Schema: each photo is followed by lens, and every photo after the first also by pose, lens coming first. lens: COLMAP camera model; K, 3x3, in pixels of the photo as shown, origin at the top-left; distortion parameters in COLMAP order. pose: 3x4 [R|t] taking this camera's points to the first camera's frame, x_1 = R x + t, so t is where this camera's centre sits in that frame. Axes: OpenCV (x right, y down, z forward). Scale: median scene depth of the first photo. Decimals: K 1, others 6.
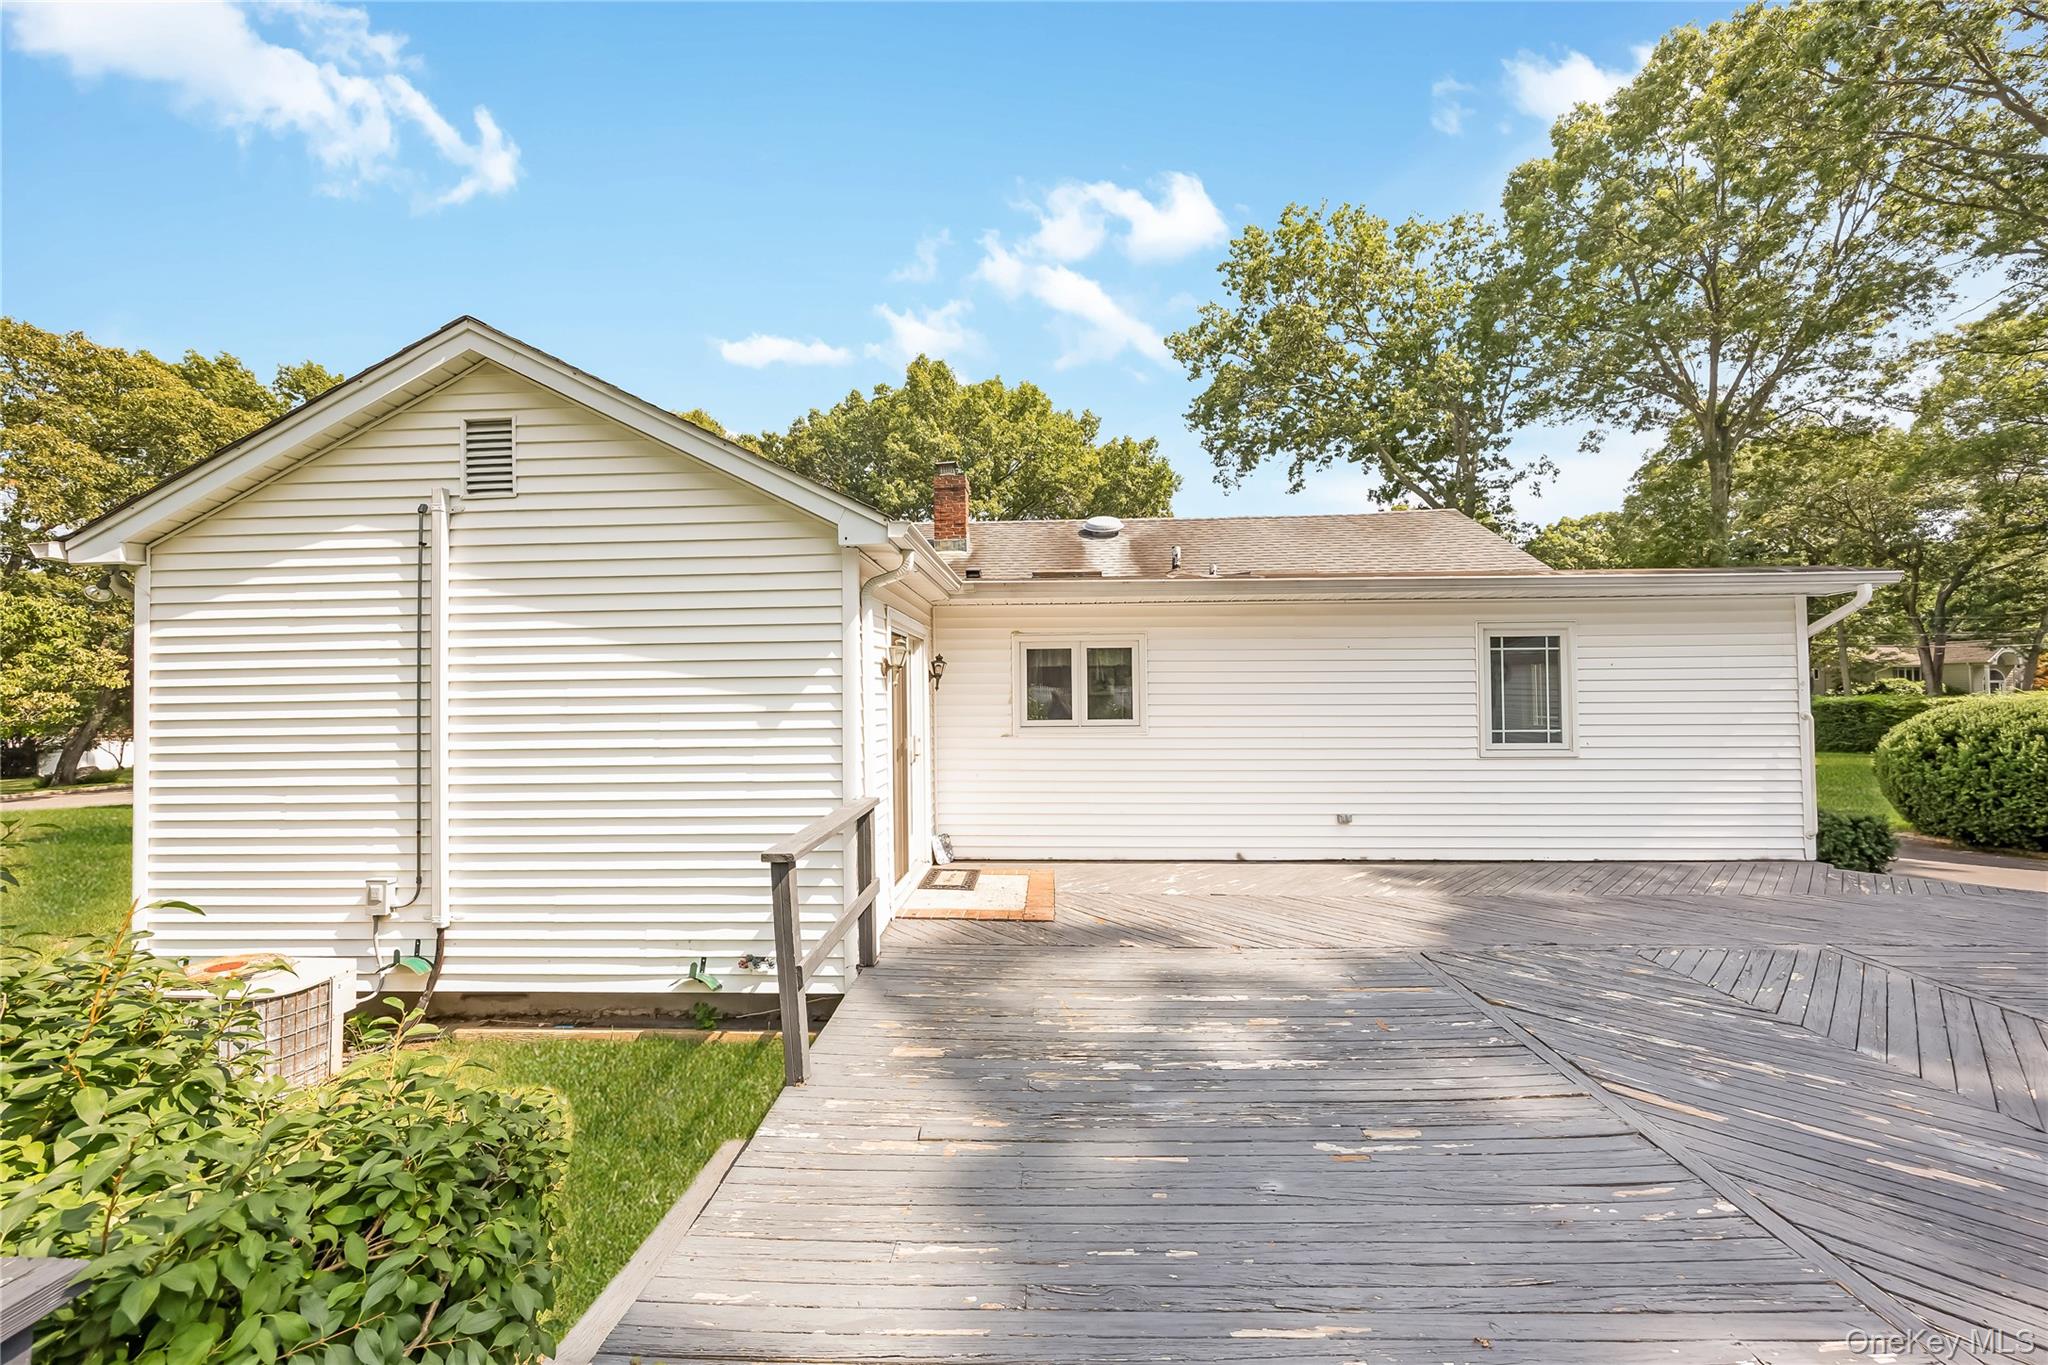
lens RADIAL K [[786.2, 0, 1018.5], [0, 786.2, 681.1], [0, 0, 1]] dist [-0.002537, -0.000145]
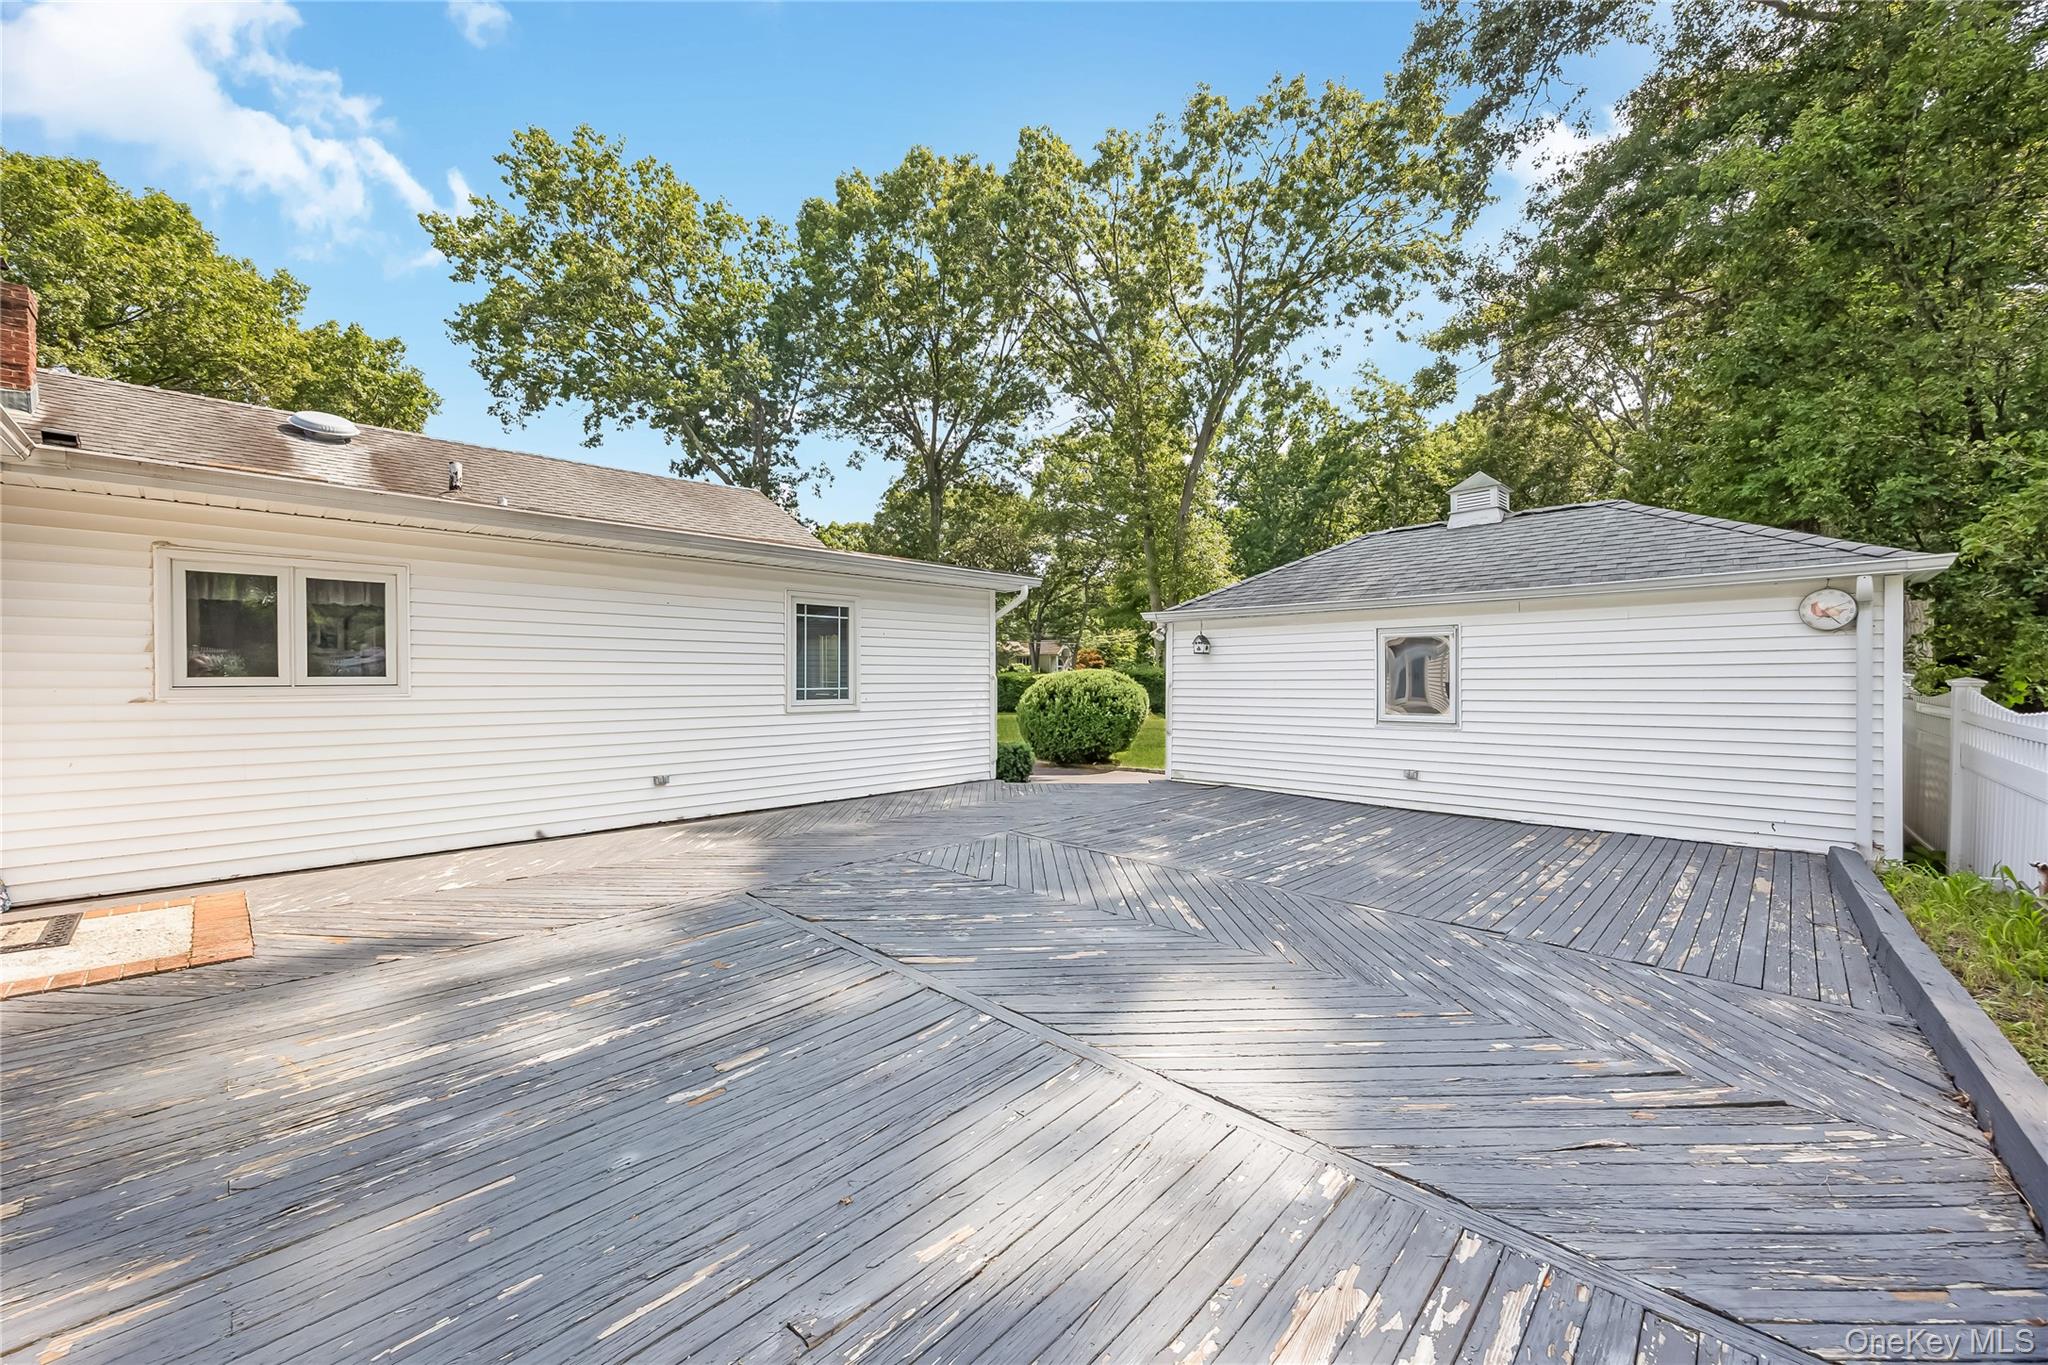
lens RADIAL K [[786.2, 0, 1018.5], [0, 786.2, 681.1], [0, 0, 1]] dist [-0.002537, -0.000145]
pose [[0.664140, 0.001570, 0.747606, -0.014679], [-0.023480, 0.999548, 0.018760, 0.020145], [-0.747239, -0.030013, 0.663877, 0.025060]]
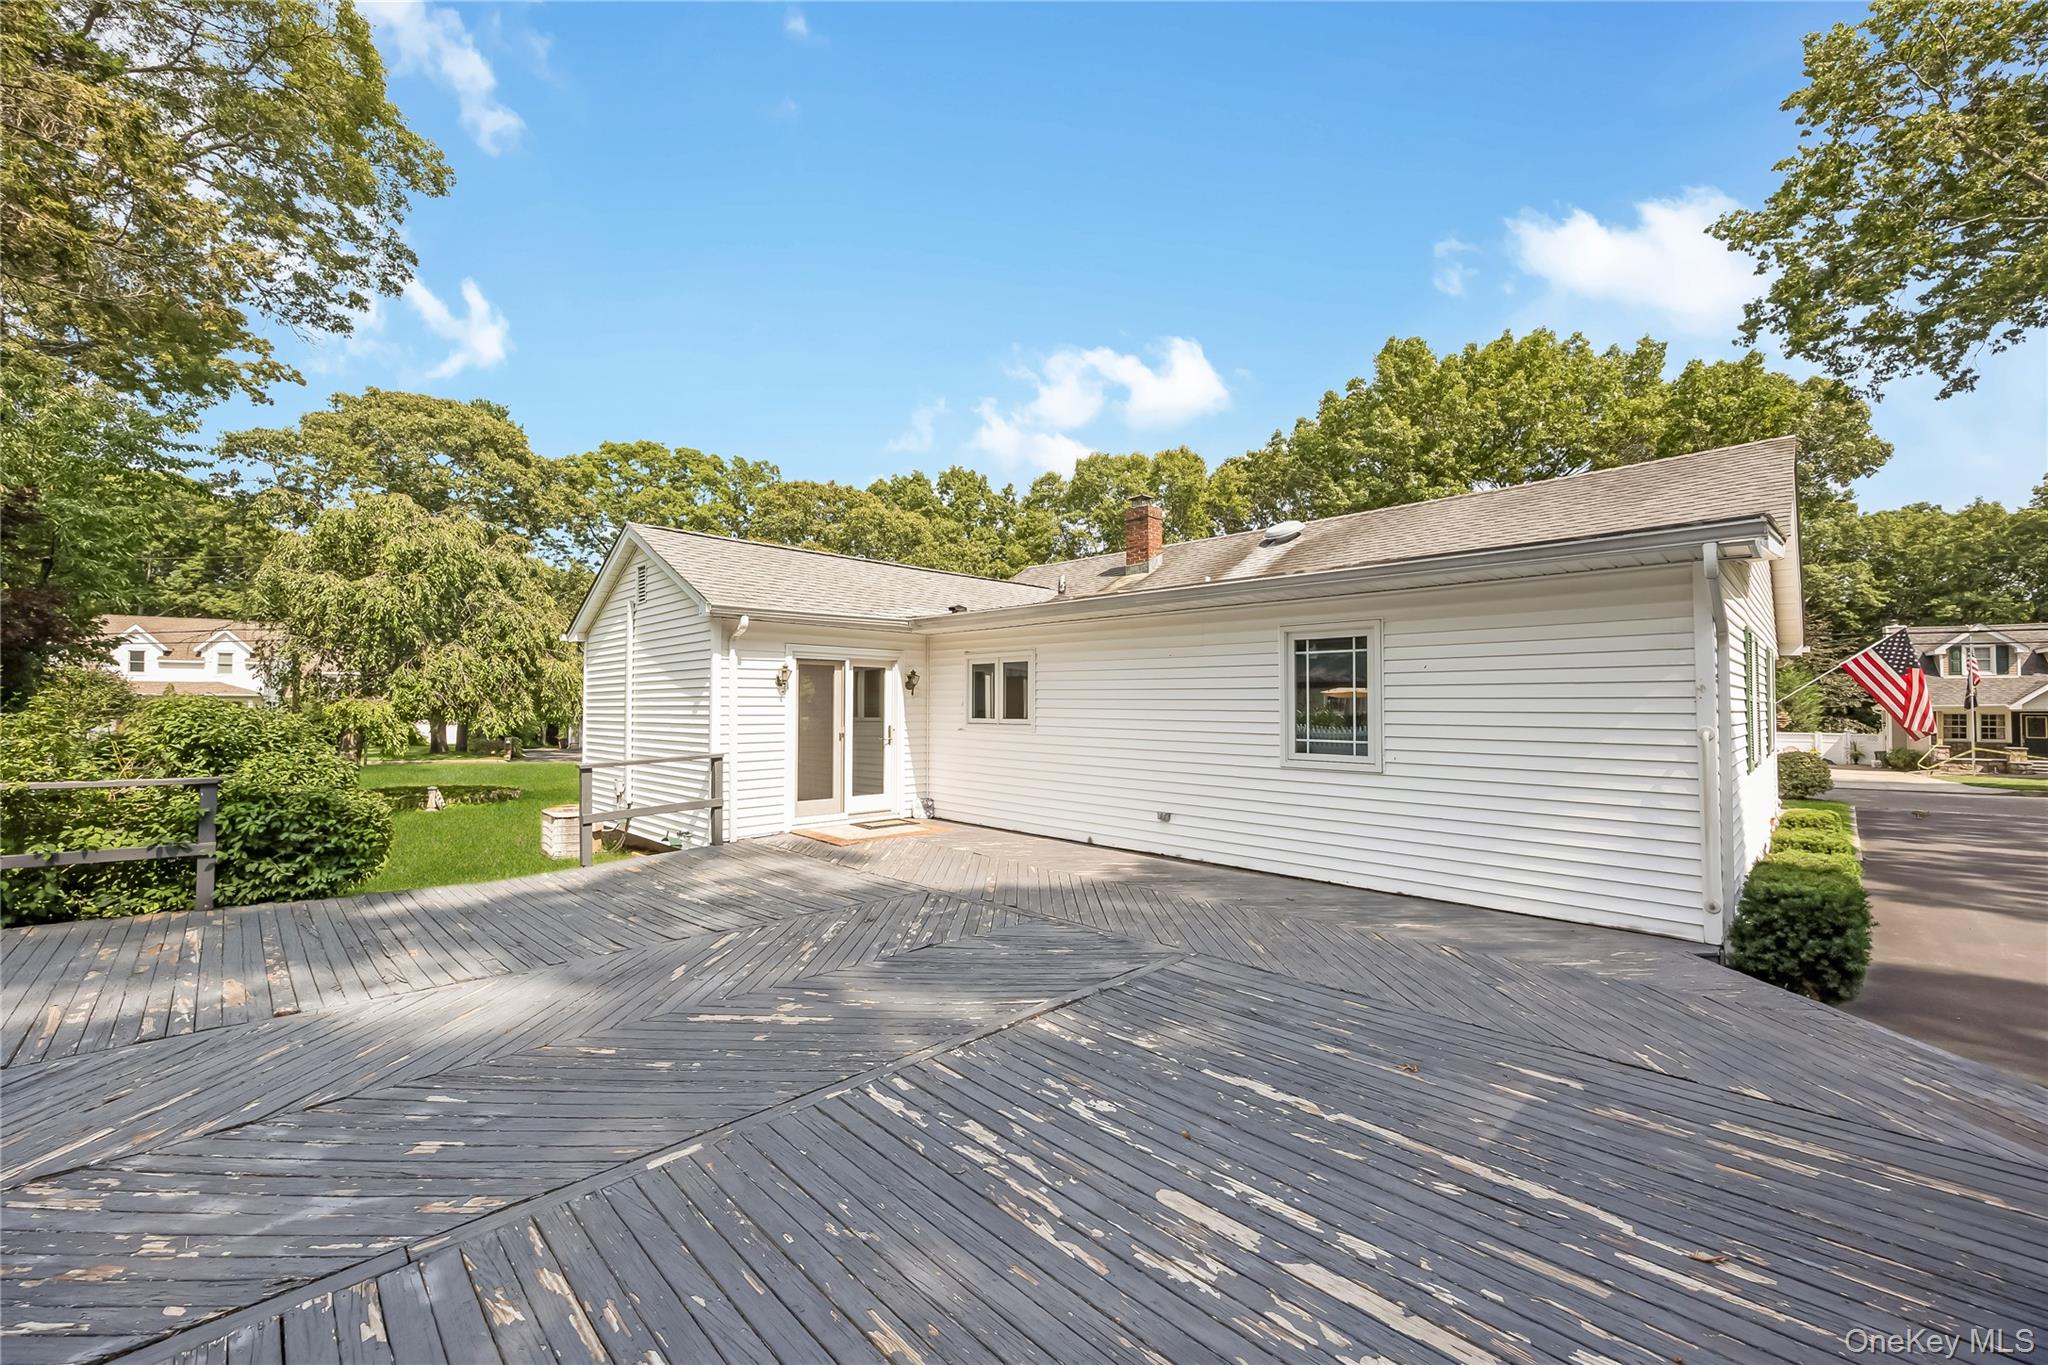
lens RADIAL K [[795.3, 0, 1024.3], [0, 795.3, 683.7], [0, 0, 1]] dist [0.000050, -0.000019]
pose [[0.741919, -0.005822, -0.670465, 0.827074], [0.001168, 0.999972, -0.007390, 0.002191], [0.670489, 0.004699, 0.741905, 0.059111]]
